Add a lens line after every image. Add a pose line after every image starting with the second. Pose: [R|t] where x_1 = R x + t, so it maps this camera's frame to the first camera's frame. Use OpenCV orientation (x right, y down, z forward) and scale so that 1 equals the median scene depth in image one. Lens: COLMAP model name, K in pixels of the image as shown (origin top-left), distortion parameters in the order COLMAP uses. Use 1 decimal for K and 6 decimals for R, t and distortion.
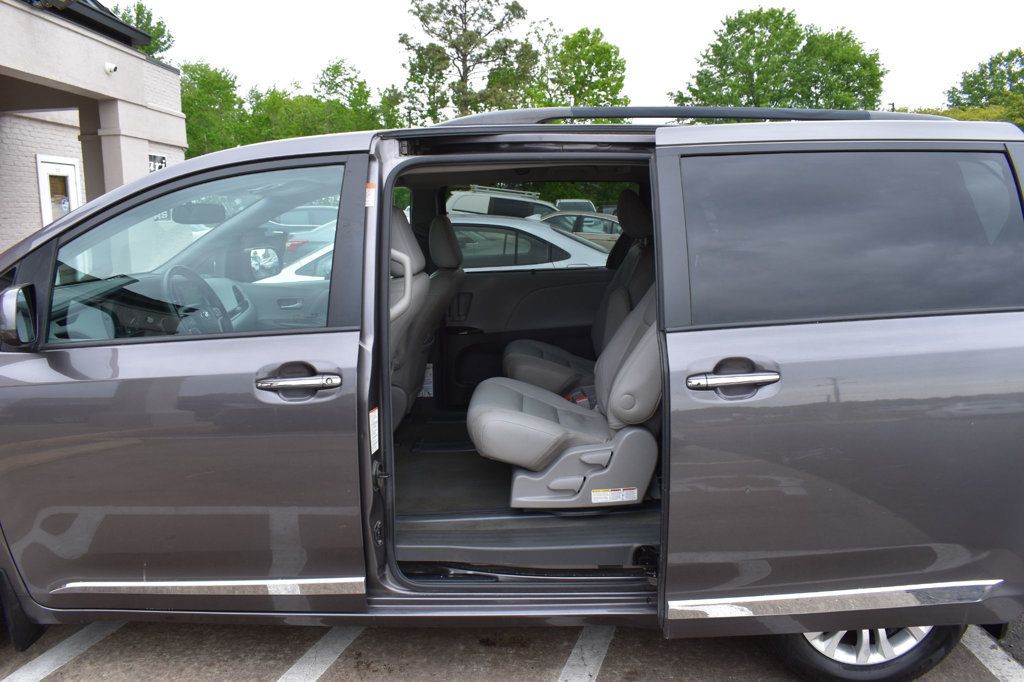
lens RADIAL K [[792.4, 0, 512.0], [0, 792.4, 341.0], [0, 0, 1]] dist [-0.109045, 0.031168]
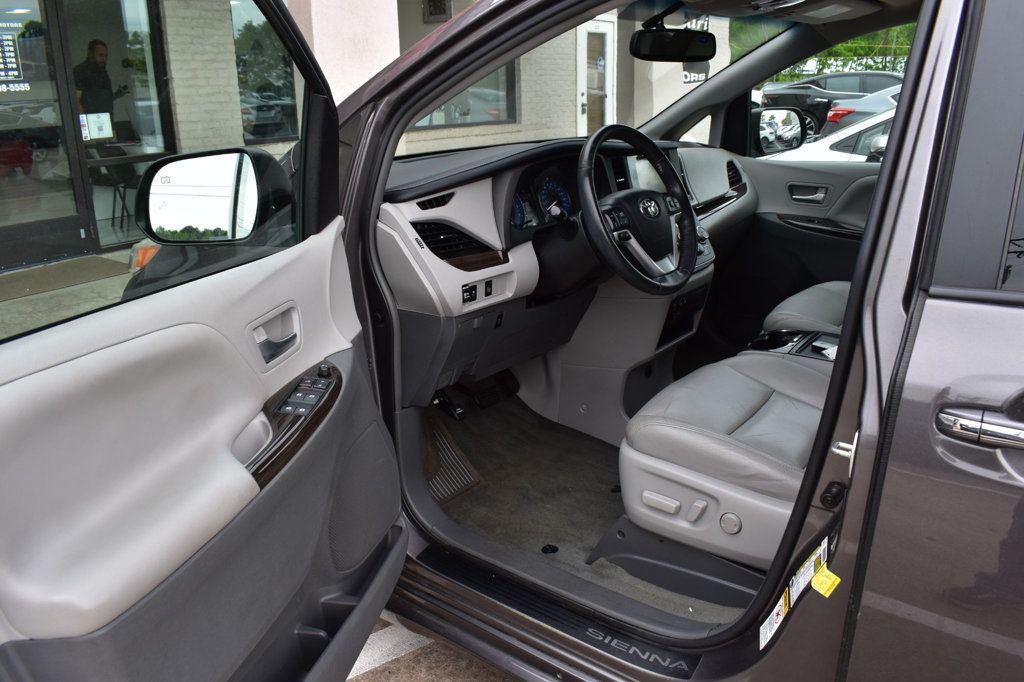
lens RADIAL K [[792.4, 0, 512.0], [0, 792.4, 341.0], [0, 0, 1]] dist [-0.109045, 0.031168]
pose [[0.791372, 0.185978, -0.582359, -0.107018], [-0.089683, 0.977615, 0.190332, -0.043913], [0.604721, -0.098396, 0.790336, 0.474212]]
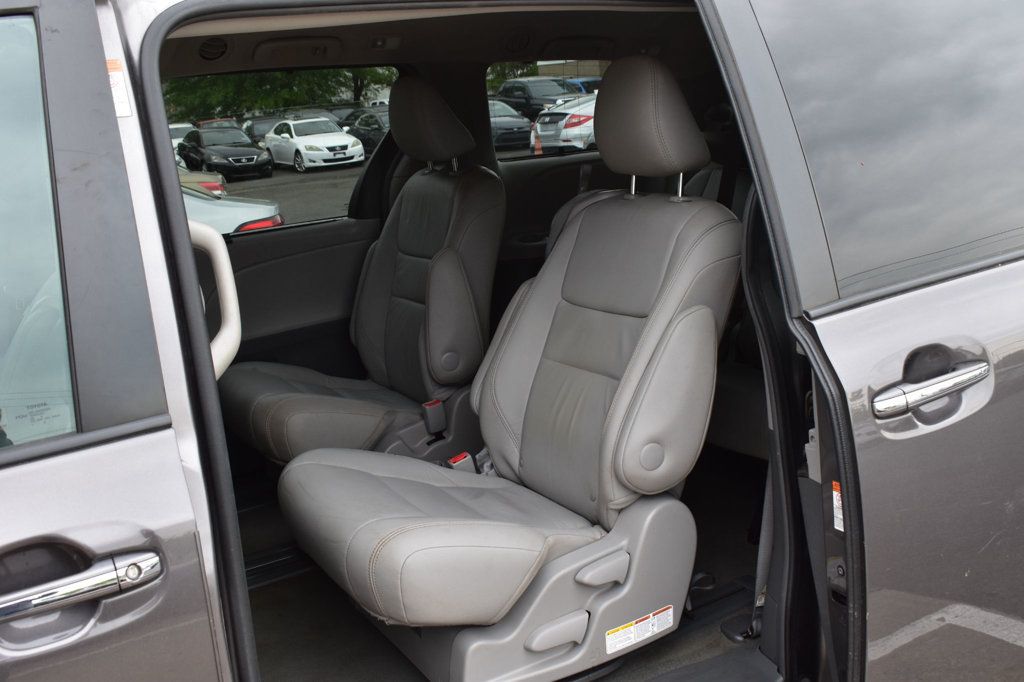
lens RADIAL K [[1075.9, 0, 512.0], [0, 1075.9, 341.0], [0, 0, 1]] dist [-0.058171, -0.011819]
pose [[0.867623, -0.156190, 0.472054, -0.262510], [0.142753, 0.987660, 0.064414, -0.059300], [-0.476290, 0.011500, 0.879213, 0.395618]]
